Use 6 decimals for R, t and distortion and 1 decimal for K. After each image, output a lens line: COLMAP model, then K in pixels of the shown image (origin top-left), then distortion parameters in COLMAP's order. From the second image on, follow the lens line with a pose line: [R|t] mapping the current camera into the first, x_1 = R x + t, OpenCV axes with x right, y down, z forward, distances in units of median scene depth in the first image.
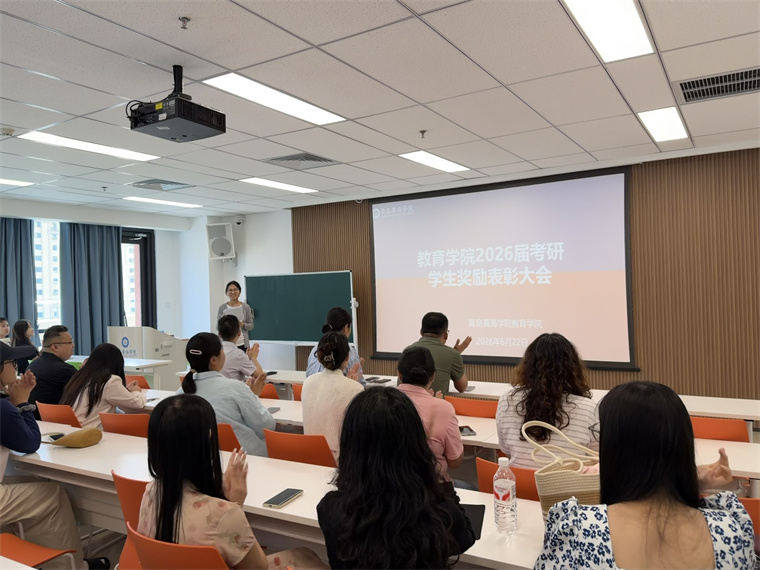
lens RADIAL K [[582.7, 0, 380.0], [0, 582.7, 285.0], [0, 0, 1]] dist [0.075604, -0.000928]
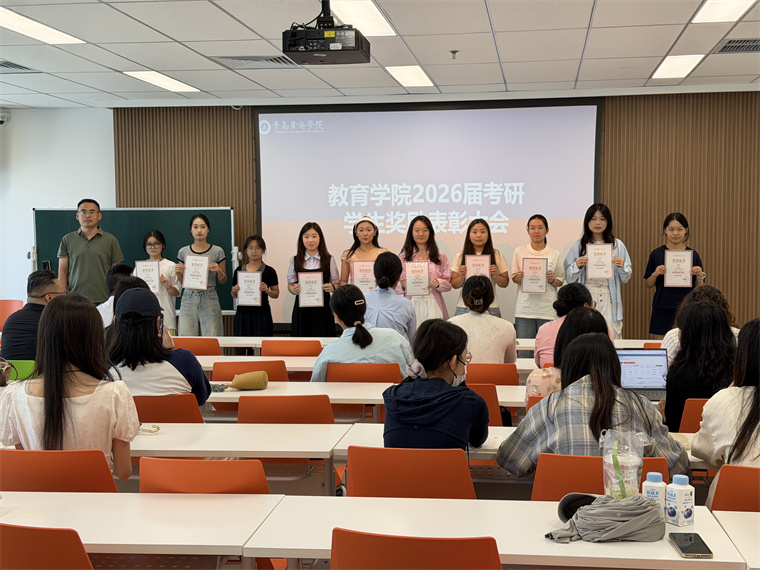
lens RADIAL K [[1059.9, 0, 380.0], [0, 1059.9, 285.0], [0, 0, 1]] dist [0.141122, -0.104297]
pose [[0.919741, 0.005033, 0.392494, -0.433644], [-0.023438, 0.998838, 0.042114, 0.011546], [-0.391826, -0.047933, 0.918790, -0.279743]]
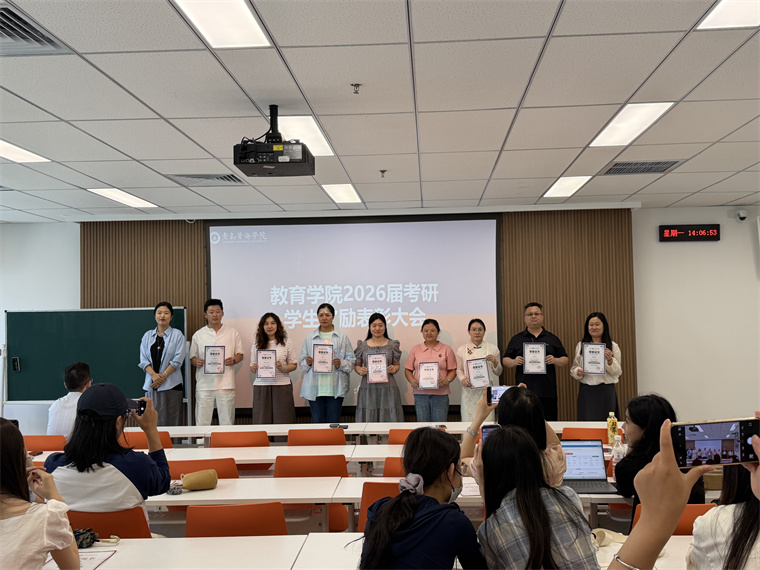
lens RADIAL K [[827.2, 0, 380.0], [0, 827.2, 285.0], [0, 0, 1]] dist [0.146135, -0.284481]
pose [[0.880978, 0.035662, 0.471812, -0.397436], [-0.011029, 0.998432, -0.054873, 0.005369], [-0.473029, 0.043139, 0.879990, -0.151897]]
